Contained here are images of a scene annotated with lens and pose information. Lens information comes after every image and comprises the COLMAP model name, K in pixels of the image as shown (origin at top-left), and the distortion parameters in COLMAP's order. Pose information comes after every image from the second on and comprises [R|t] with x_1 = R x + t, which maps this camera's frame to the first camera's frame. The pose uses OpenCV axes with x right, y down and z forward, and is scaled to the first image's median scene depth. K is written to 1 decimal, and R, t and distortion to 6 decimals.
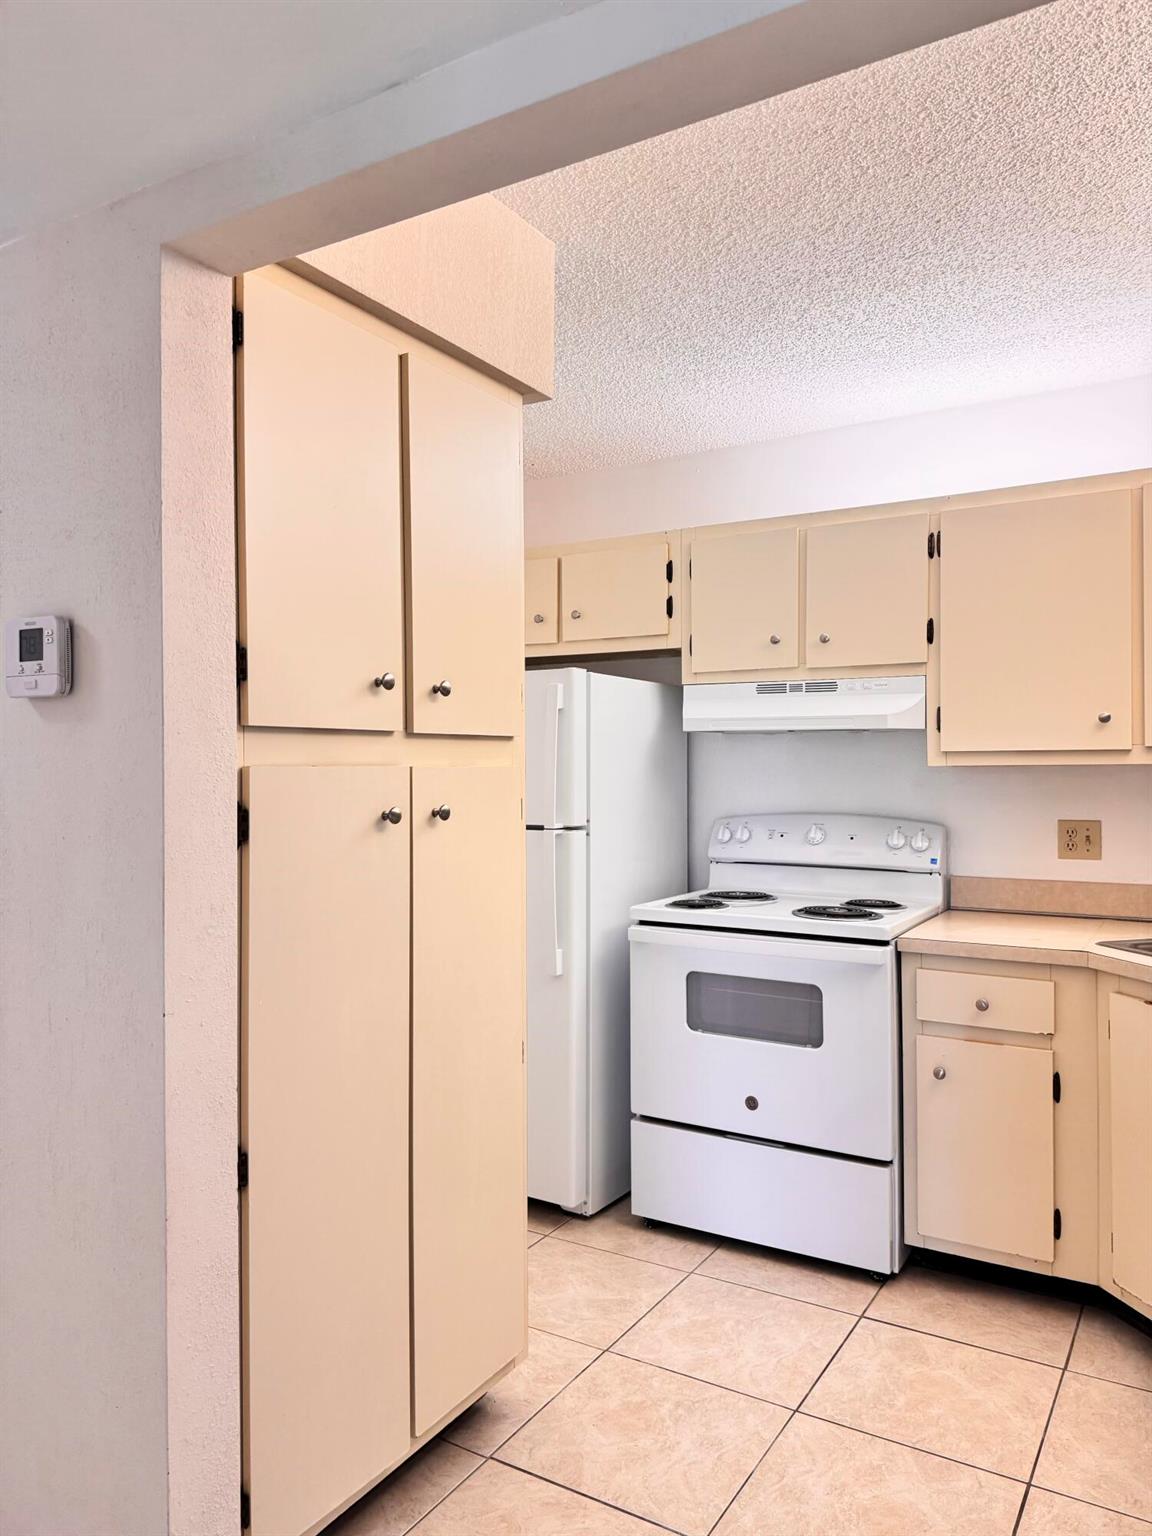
lens RADIAL K [[1086.0, 0, 569.8], [0, 1086.0, 761.9], [0, 0, 1]] dist [0.040873, -0.051066]
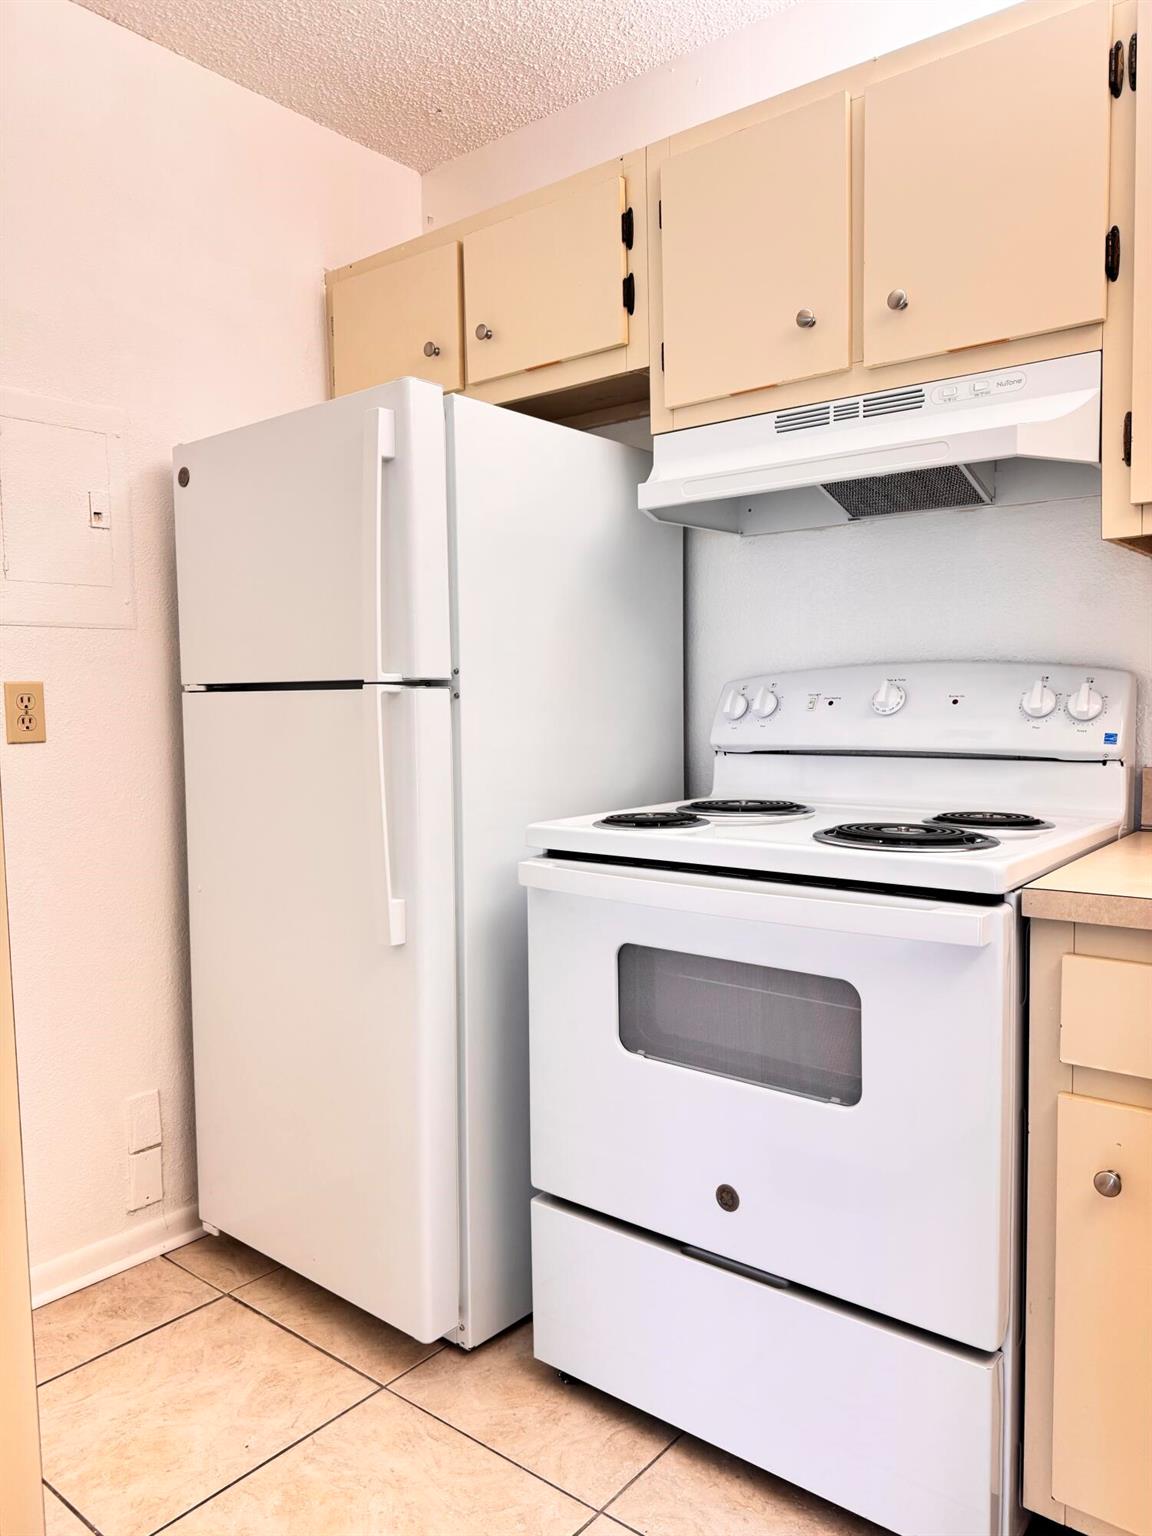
lens RADIAL K [[1086.0, 0, 581.0], [0, 1086.0, 774.8], [0, 0, 1]] dist [0.040873, -0.051066]
pose [[0.991112, -0.002434, -0.133007, 0.176540], [0.013229, 0.996680, 0.080335, 0.072863], [0.132370, -0.081381, 0.987854, 0.519087]]
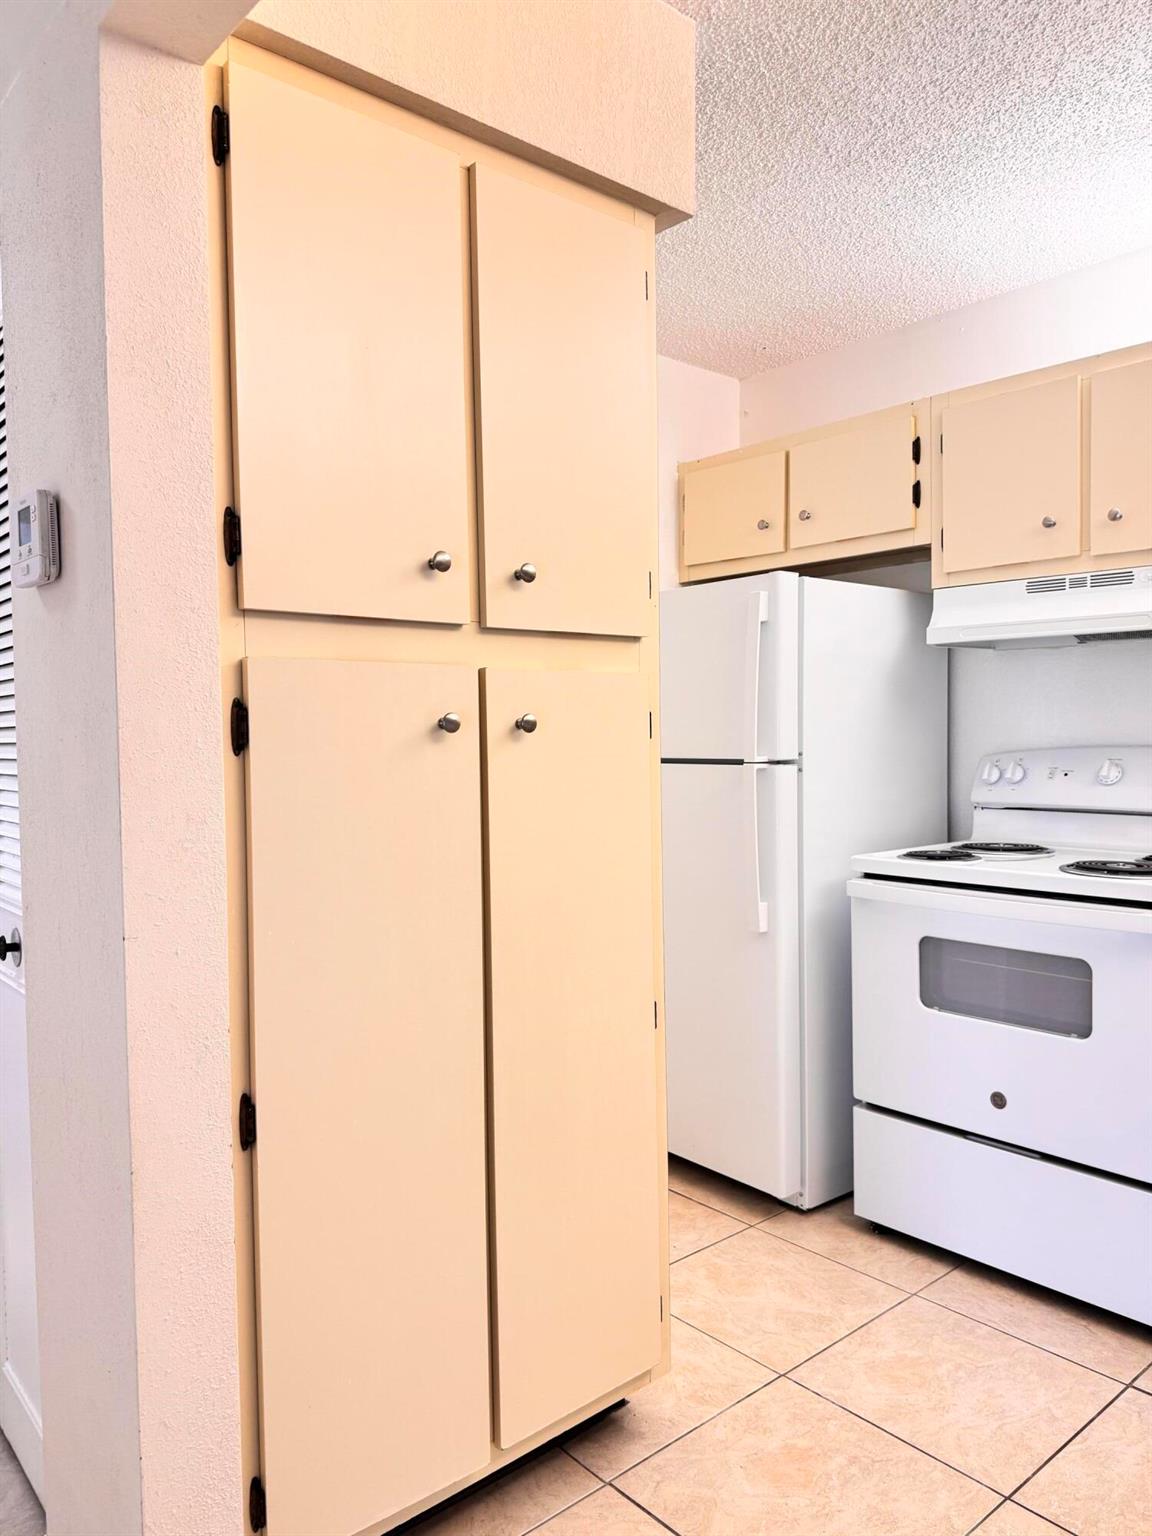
lens RADIAL K [[1086.0, 0, 572.4], [0, 1086.0, 769.3], [0, 0, 1]] dist [0.040873, -0.051066]
pose [[0.951494, 0.000724, -0.307667, 0.121956], [0.011962, 0.999154, 0.039345, 0.035331], [0.307435, -0.041117, 0.950680, 0.154129]]
